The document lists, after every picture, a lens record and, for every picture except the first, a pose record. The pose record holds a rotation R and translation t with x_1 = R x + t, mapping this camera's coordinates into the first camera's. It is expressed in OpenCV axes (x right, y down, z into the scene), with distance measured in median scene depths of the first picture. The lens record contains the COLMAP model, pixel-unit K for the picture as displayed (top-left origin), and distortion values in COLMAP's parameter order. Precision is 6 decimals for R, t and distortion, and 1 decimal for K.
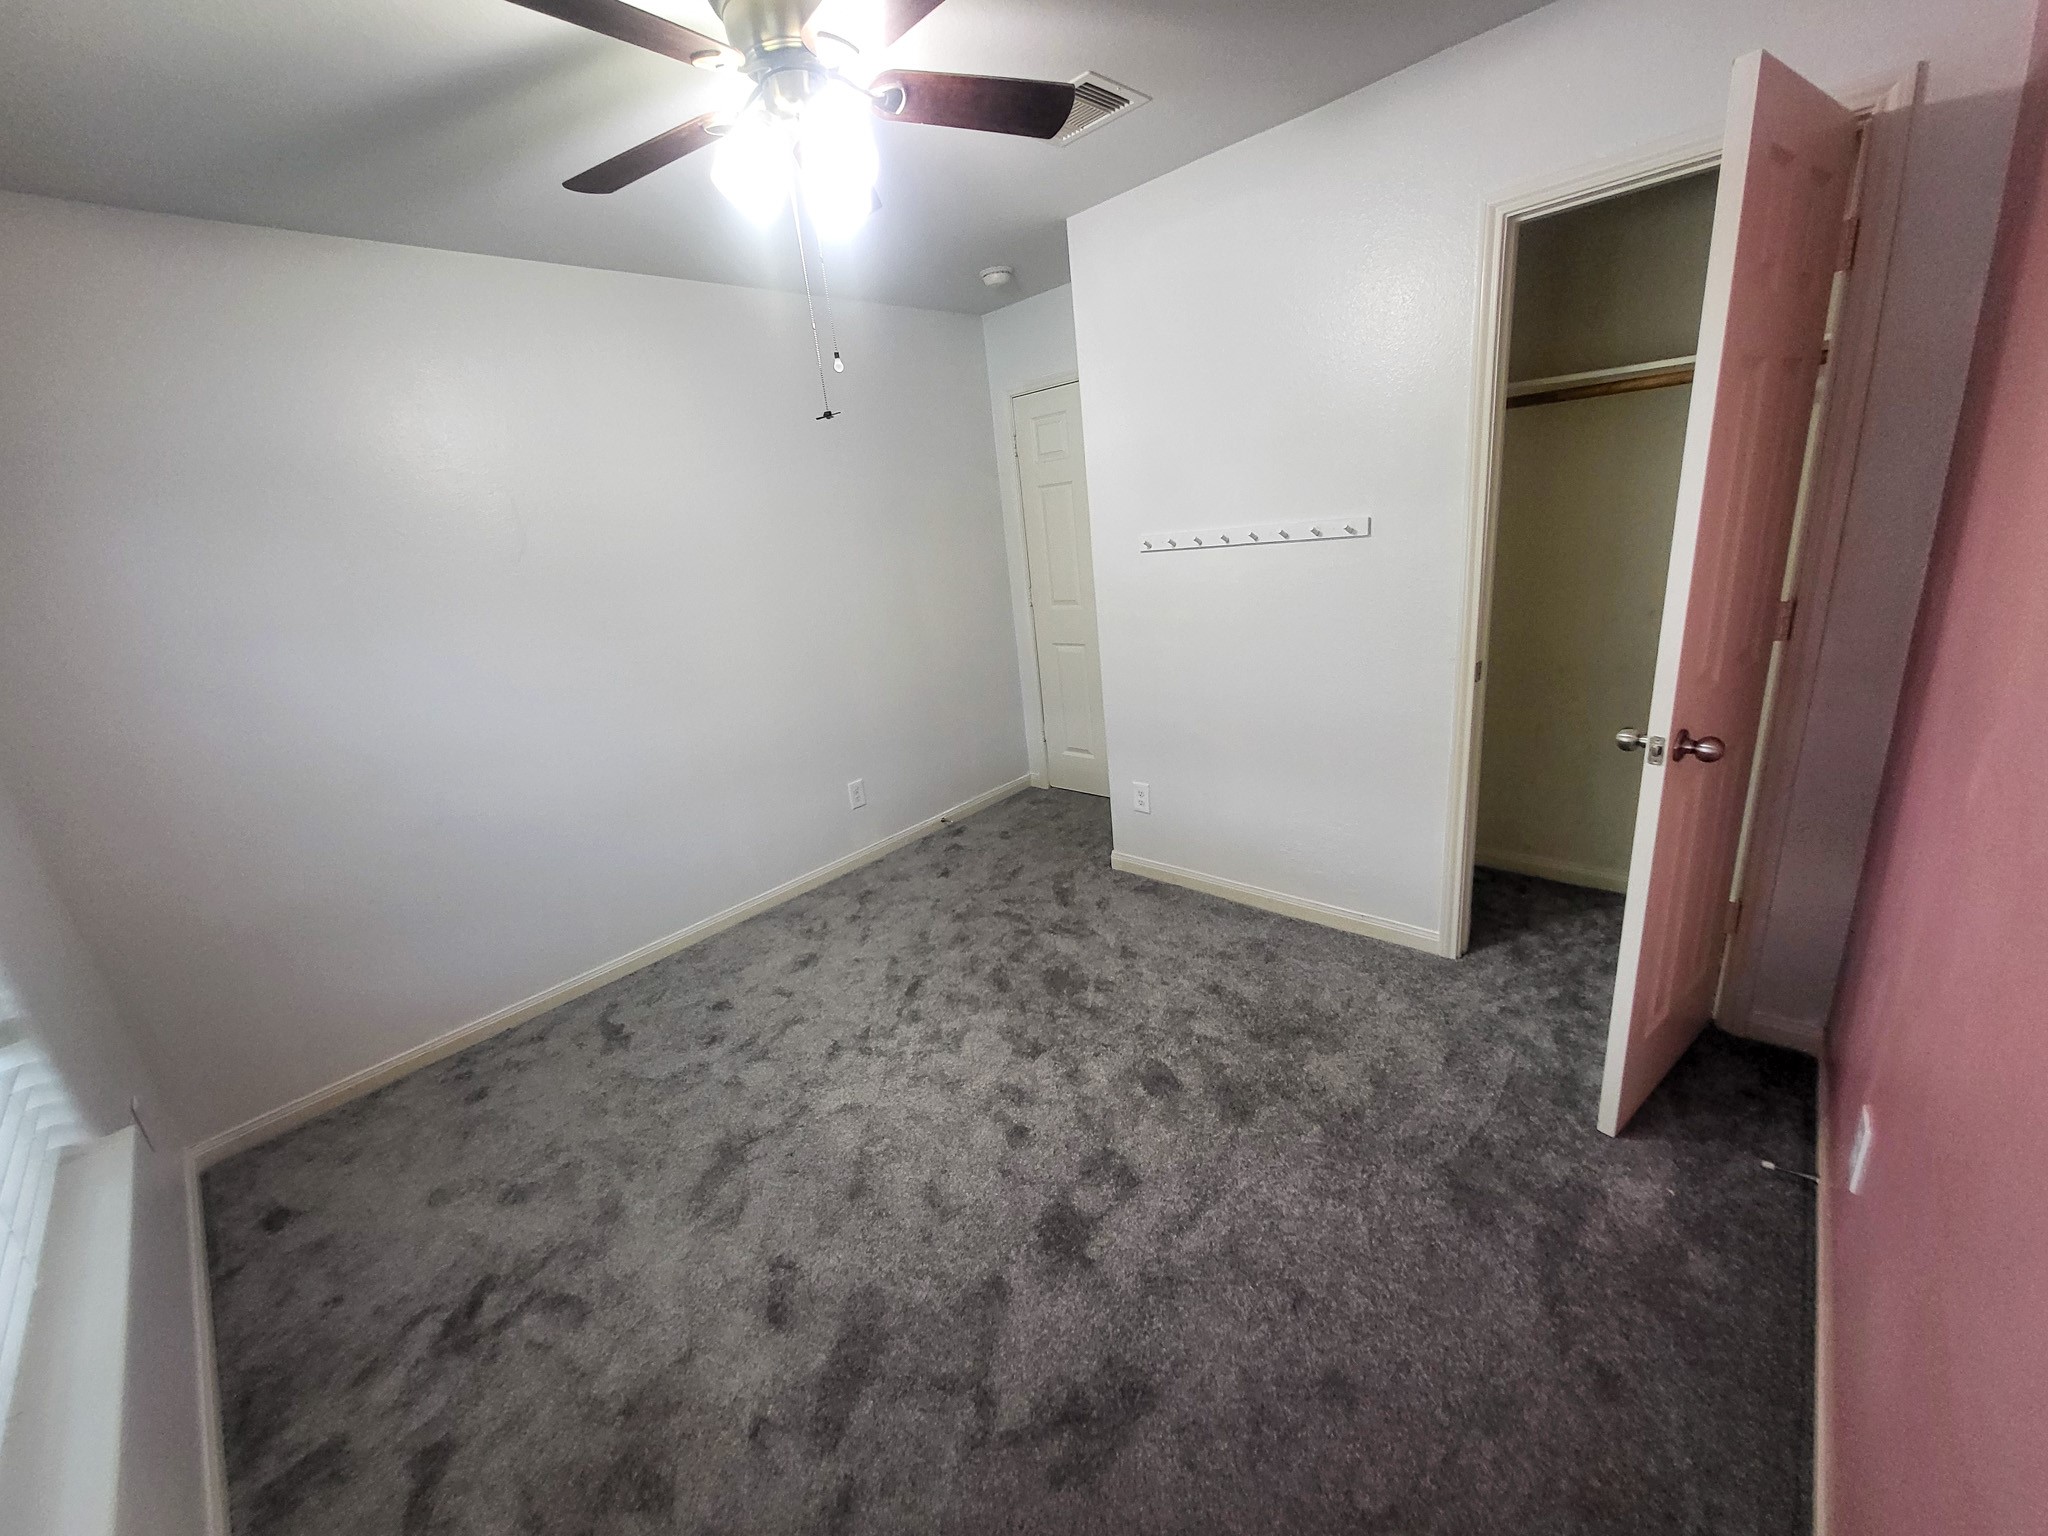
lens RADIAL K [[806.9, 0, 1018.5], [0, 806.9, 757.9], [0, 0, 1]] dist [0.003834, -0.003276]
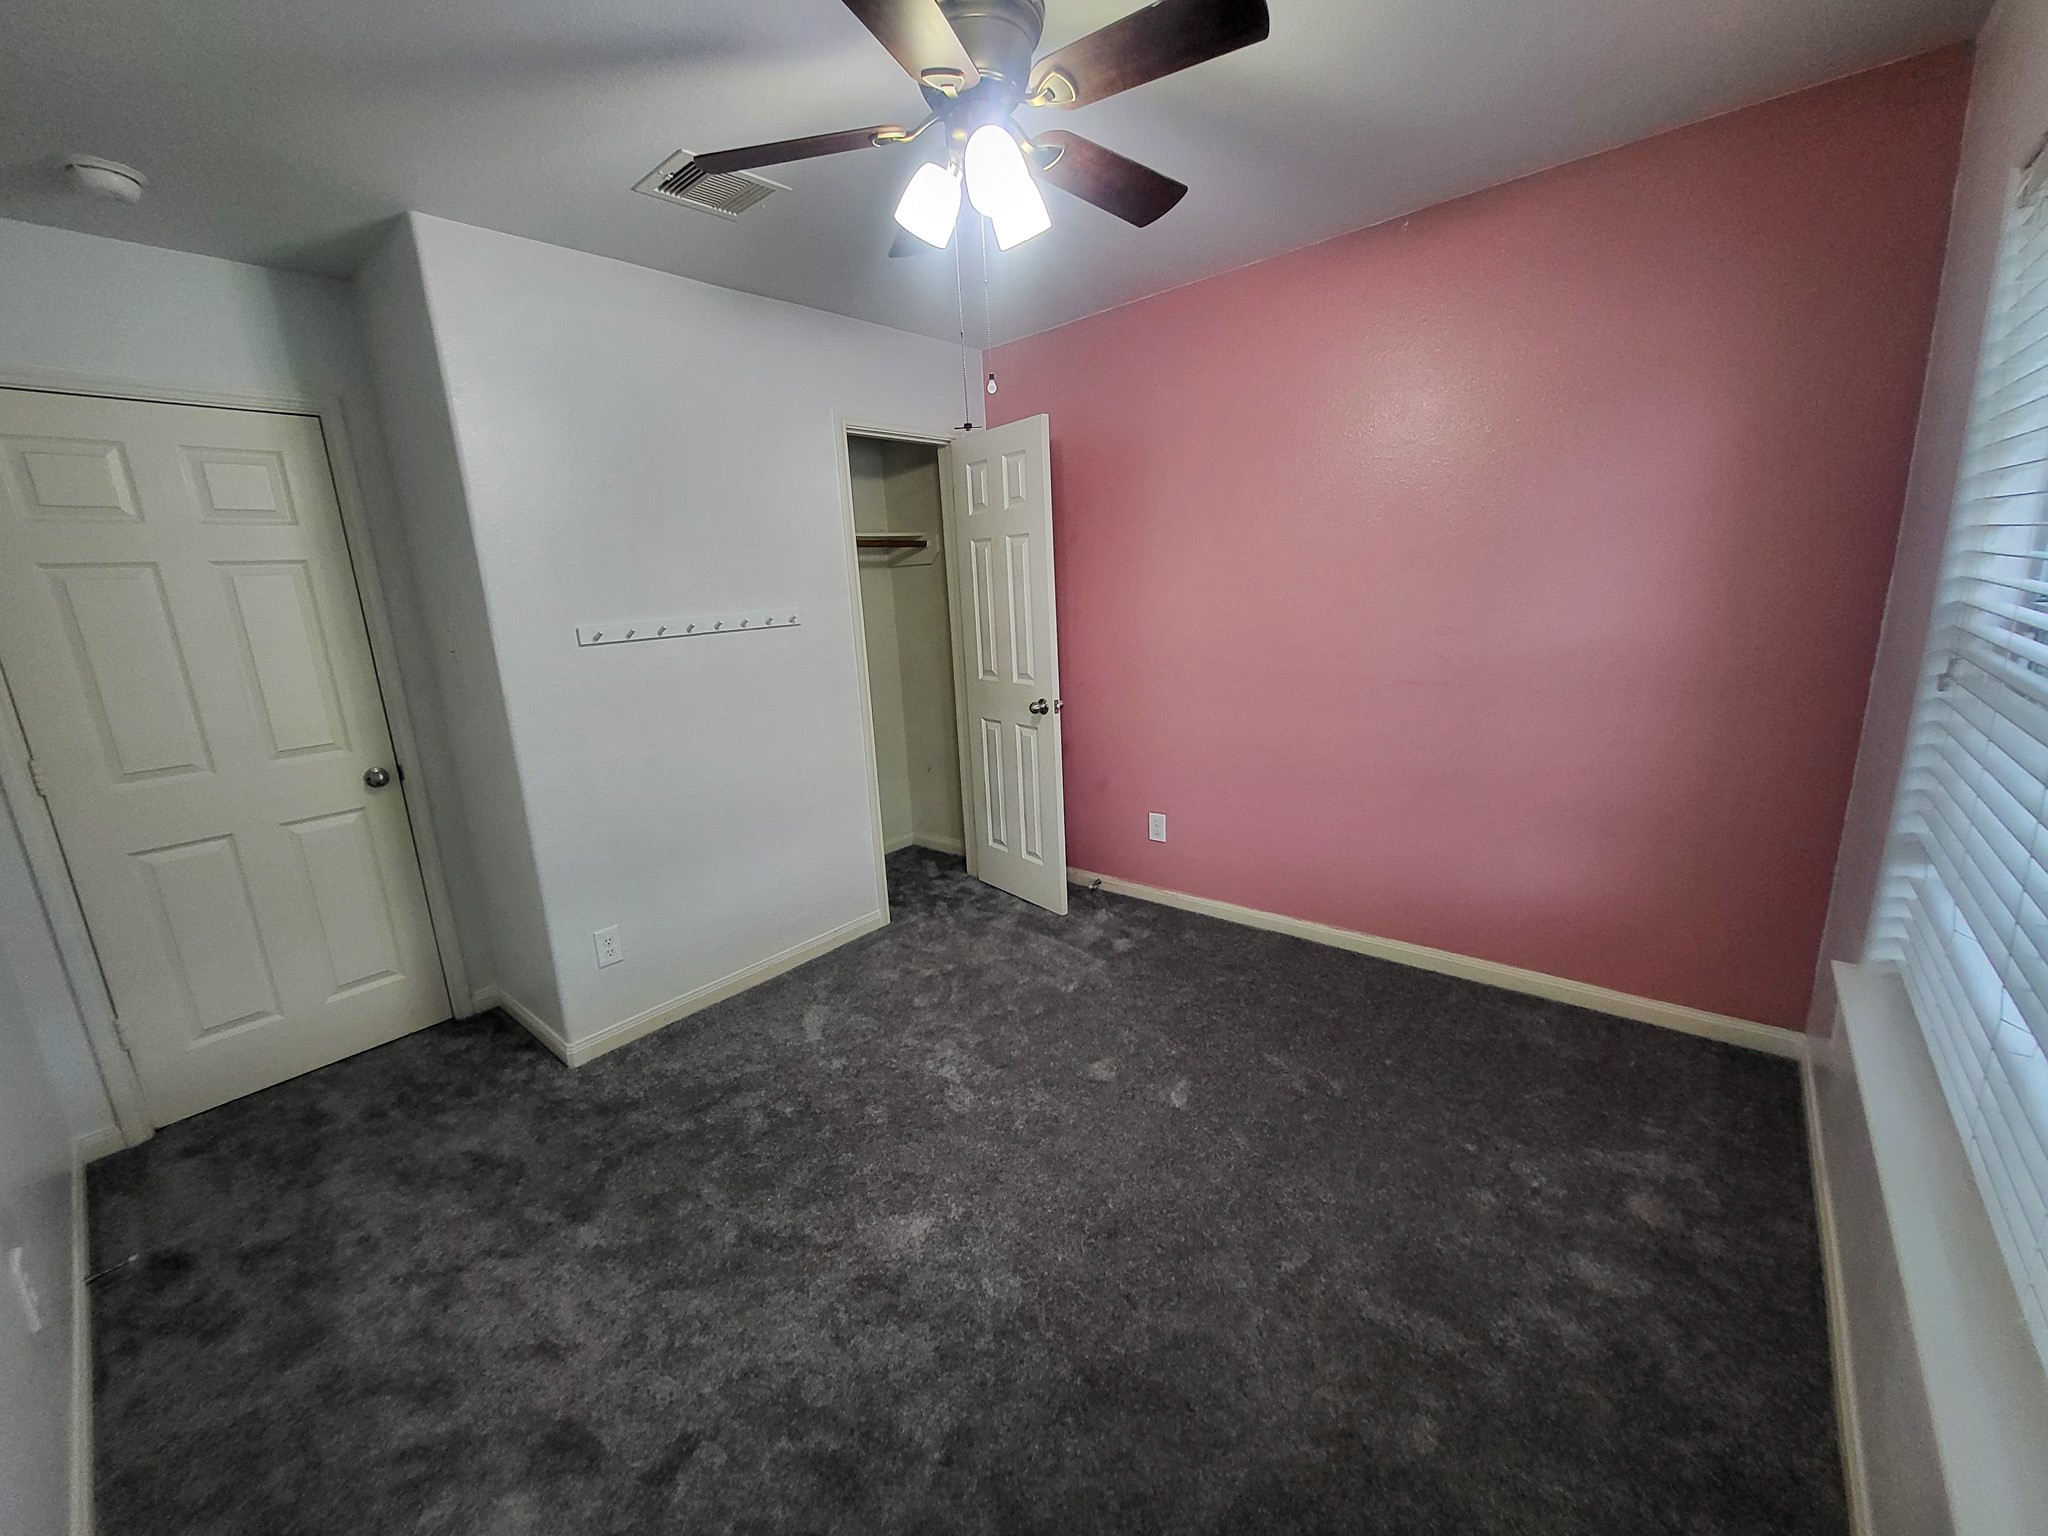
lens RADIAL K [[806.9, 0, 979.9], [0, 806.9, 764.2], [0, 0, 1]] dist [0.003834, -0.003276]
pose [[-0.014229, -0.115905, 0.993158, -0.660421], [0.340813, 0.933219, 0.113793, -0.089877], [-0.940023, 0.340101, 0.026223, 0.594476]]
